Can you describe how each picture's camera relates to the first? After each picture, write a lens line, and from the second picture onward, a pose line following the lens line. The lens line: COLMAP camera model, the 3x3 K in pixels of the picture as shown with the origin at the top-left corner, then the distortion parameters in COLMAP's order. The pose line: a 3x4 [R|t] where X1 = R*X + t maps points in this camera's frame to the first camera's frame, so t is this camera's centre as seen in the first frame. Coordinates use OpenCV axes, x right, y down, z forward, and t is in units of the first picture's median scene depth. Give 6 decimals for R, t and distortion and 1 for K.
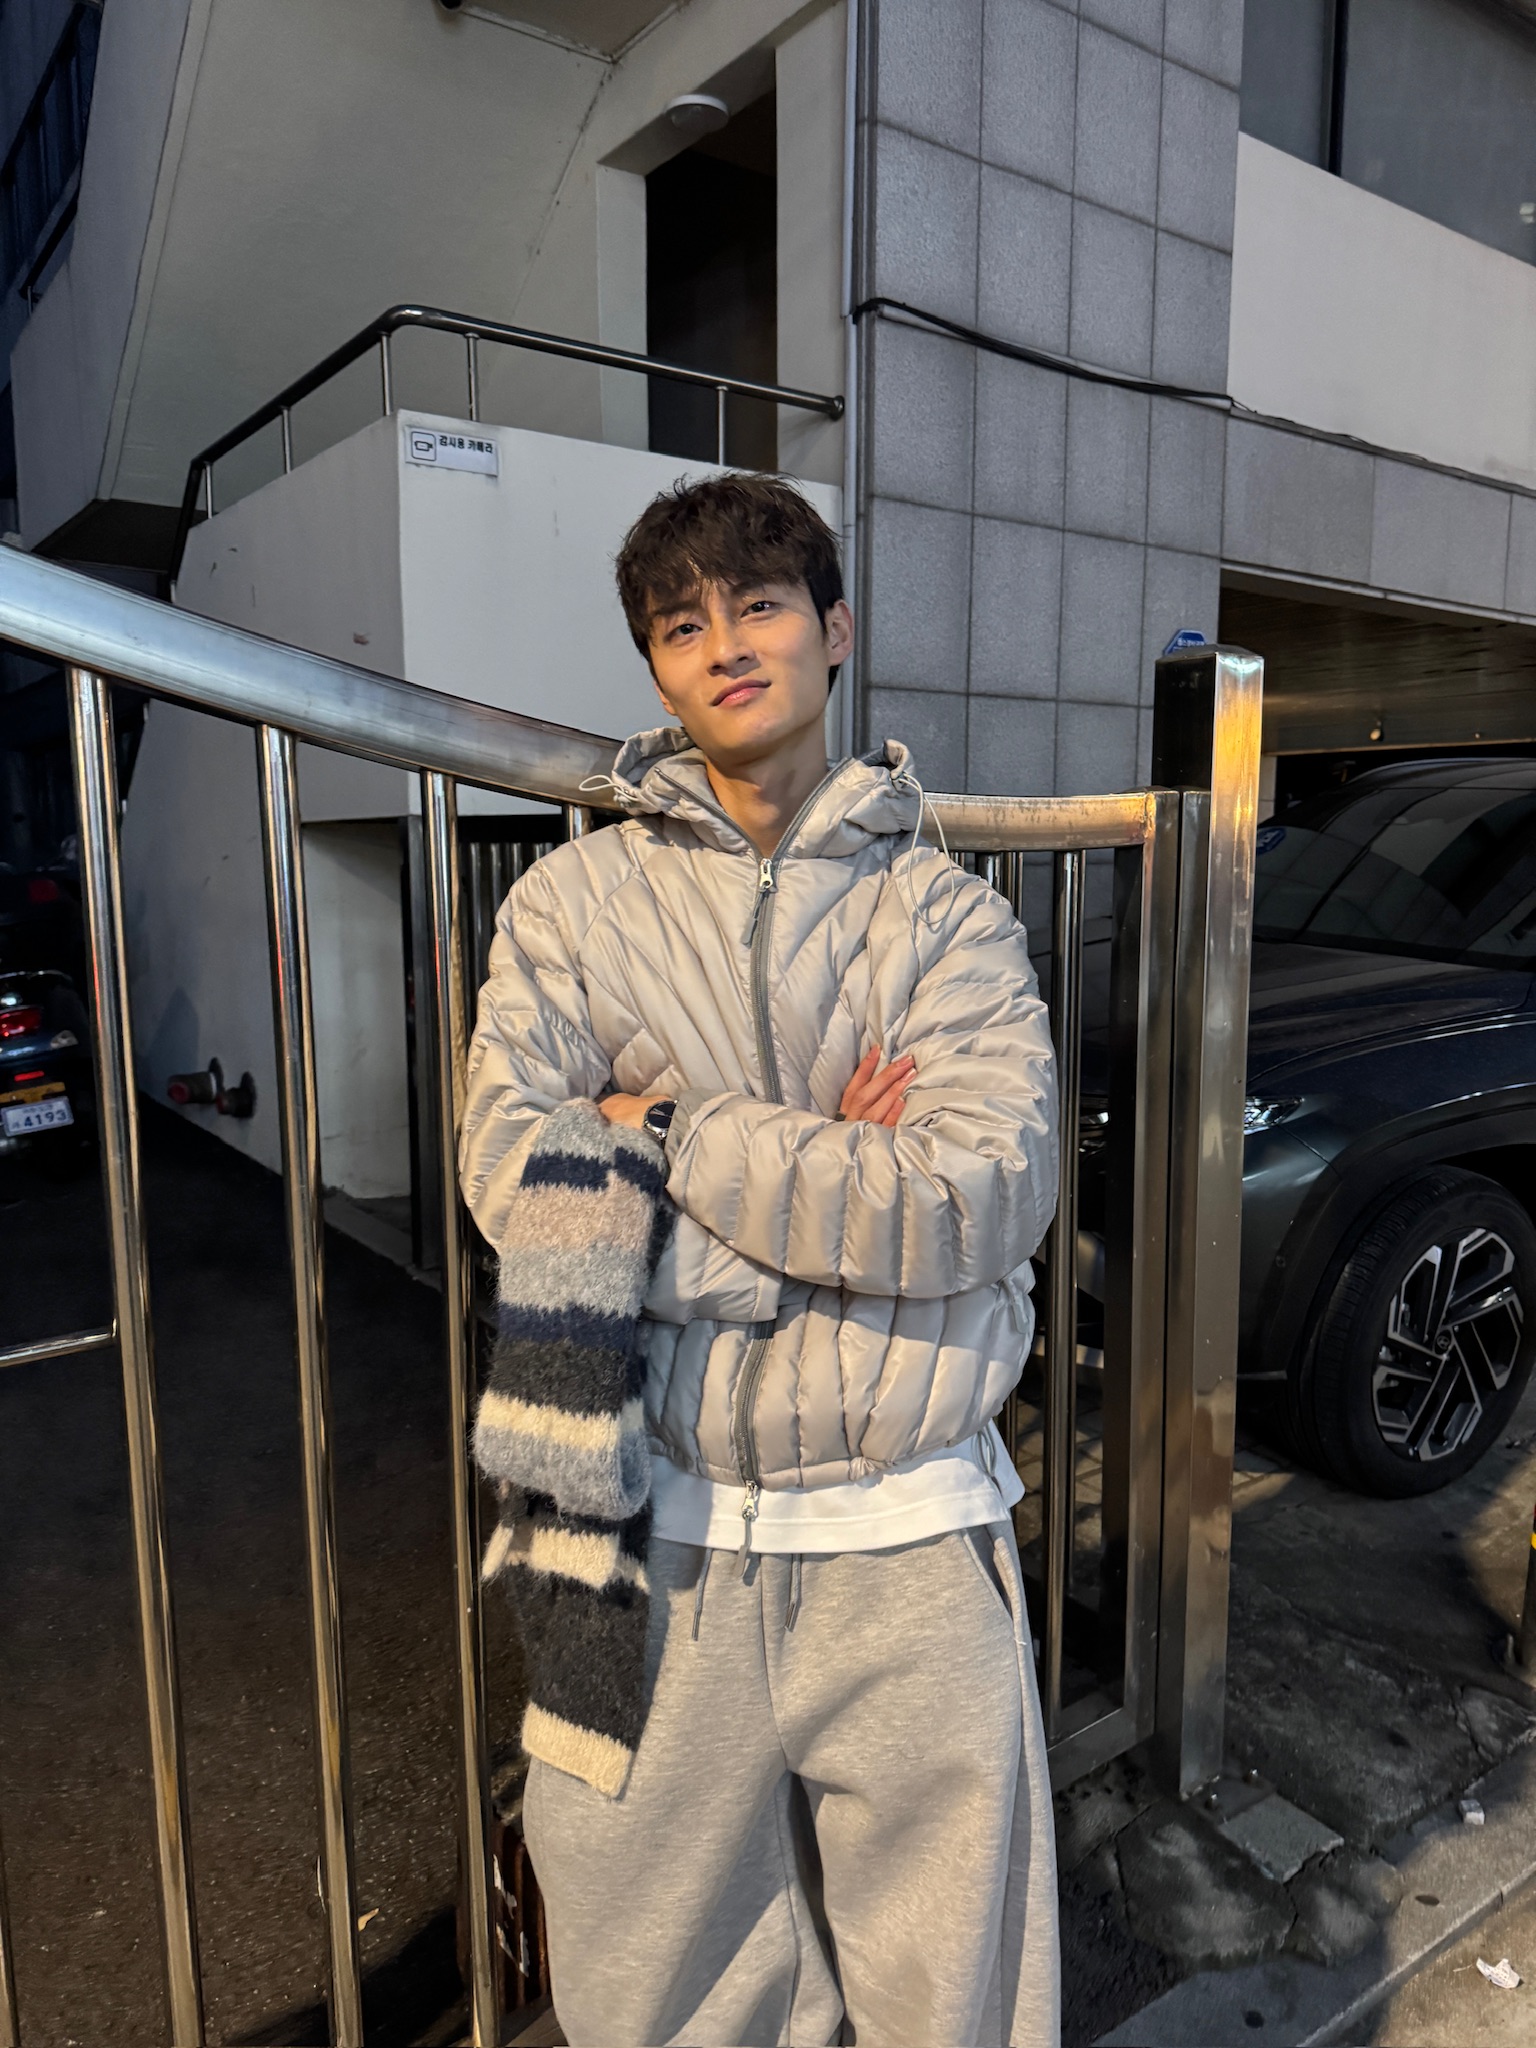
lens RADIAL K [[1468.6, 0, 774.5], [0, 1468.6, 1039.0], [0, 0, 1]] dist [0.007477, -0.016044]
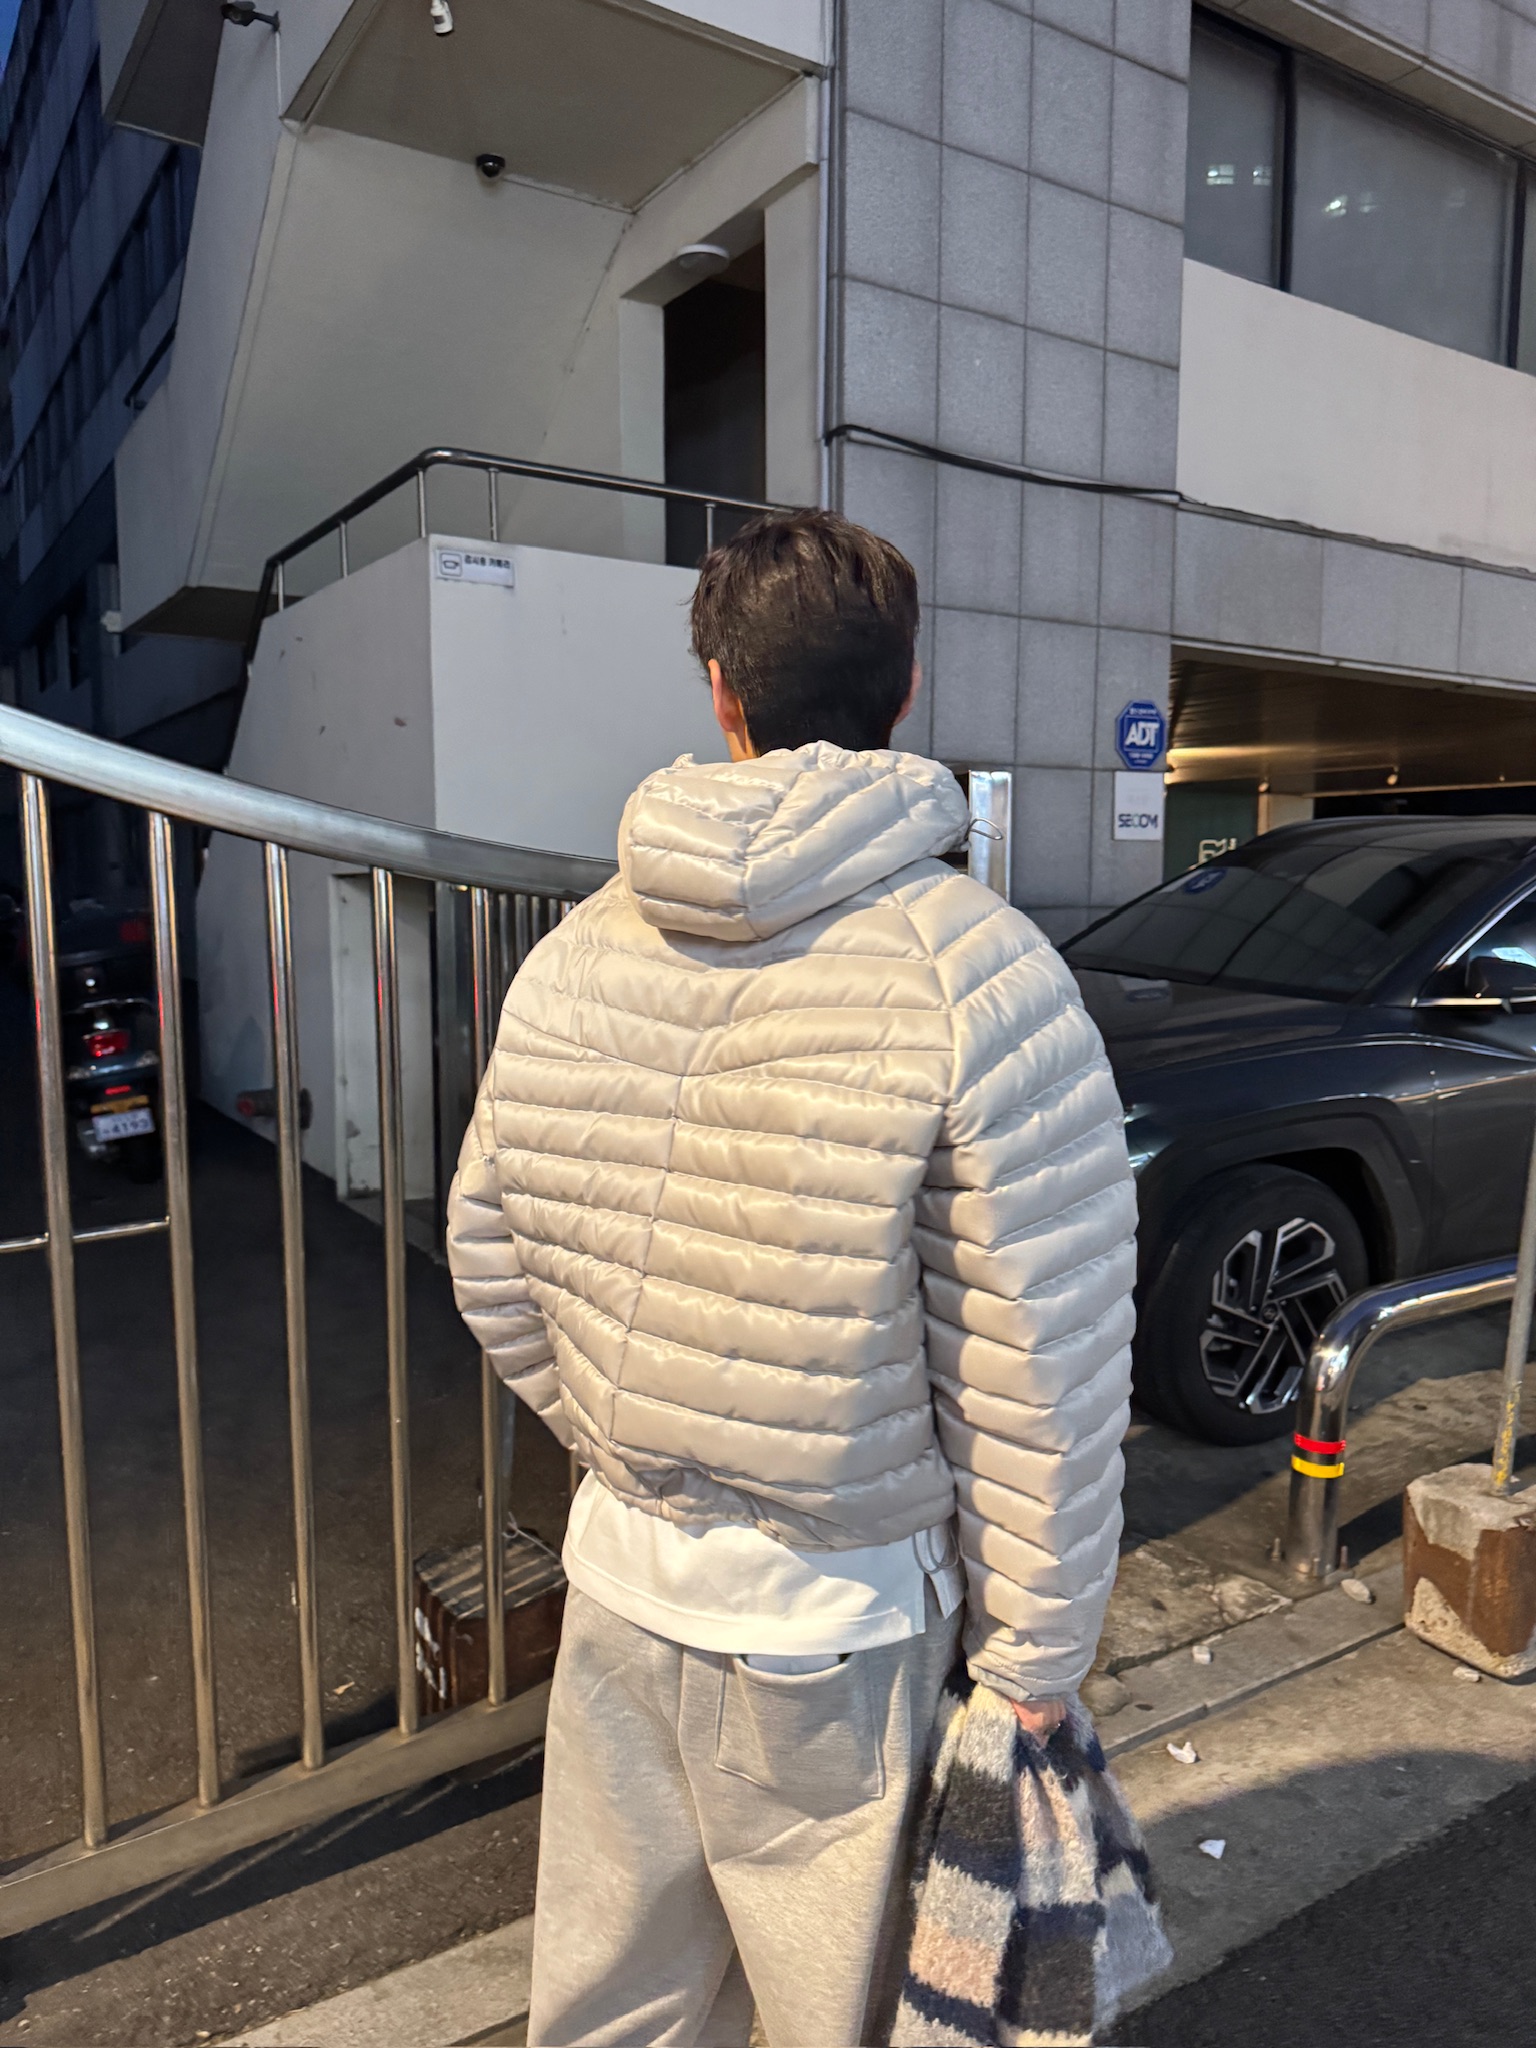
lens RADIAL K [[1468.6, 0, 777.0], [0, 1468.6, 1021.0], [0, 0, 1]] dist [0.007477, -0.016044]
pose [[0.998819, 0.004645, -0.048362, 0.072117], [-0.006364, 0.999351, -0.035456, 0.008835], [0.048166, 0.035722, 0.998200, -0.142341]]
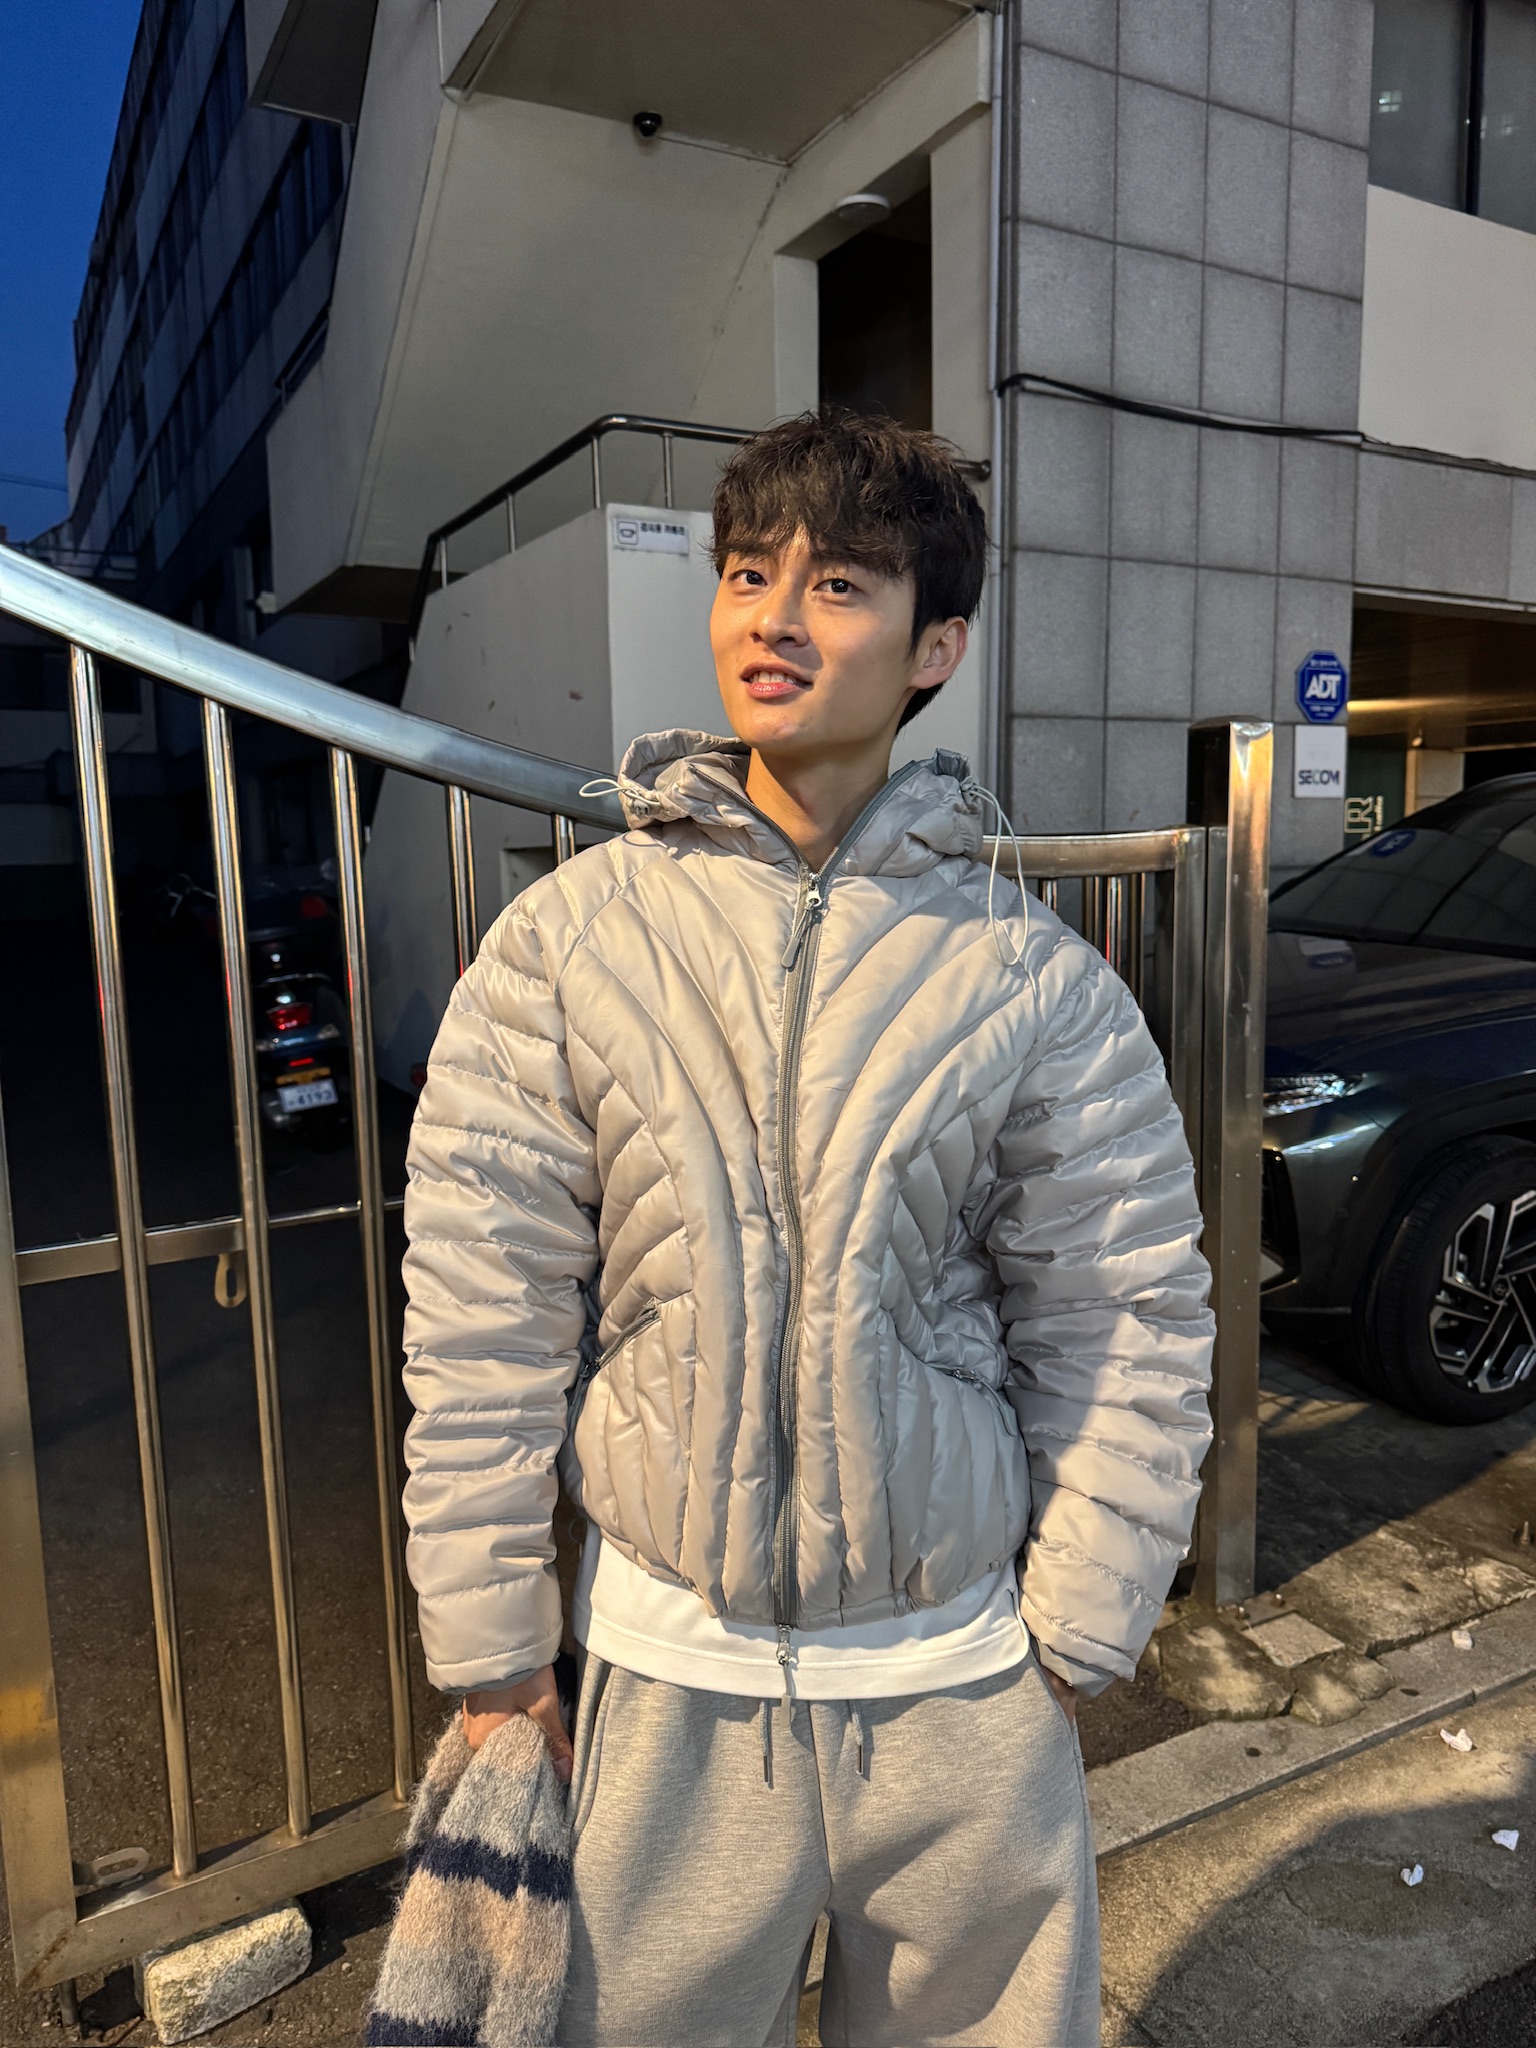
lens RADIAL K [[1468.6, 0, 762.5], [0, 1468.6, 1036.9], [0, 0, 1]] dist [0.007477, -0.016044]
pose [[0.991364, 0.000596, -0.131140, 0.022047], [-0.001093, 0.999993, -0.003711, 0.009145], [0.131137, 0.003823, 0.991357, -0.138953]]
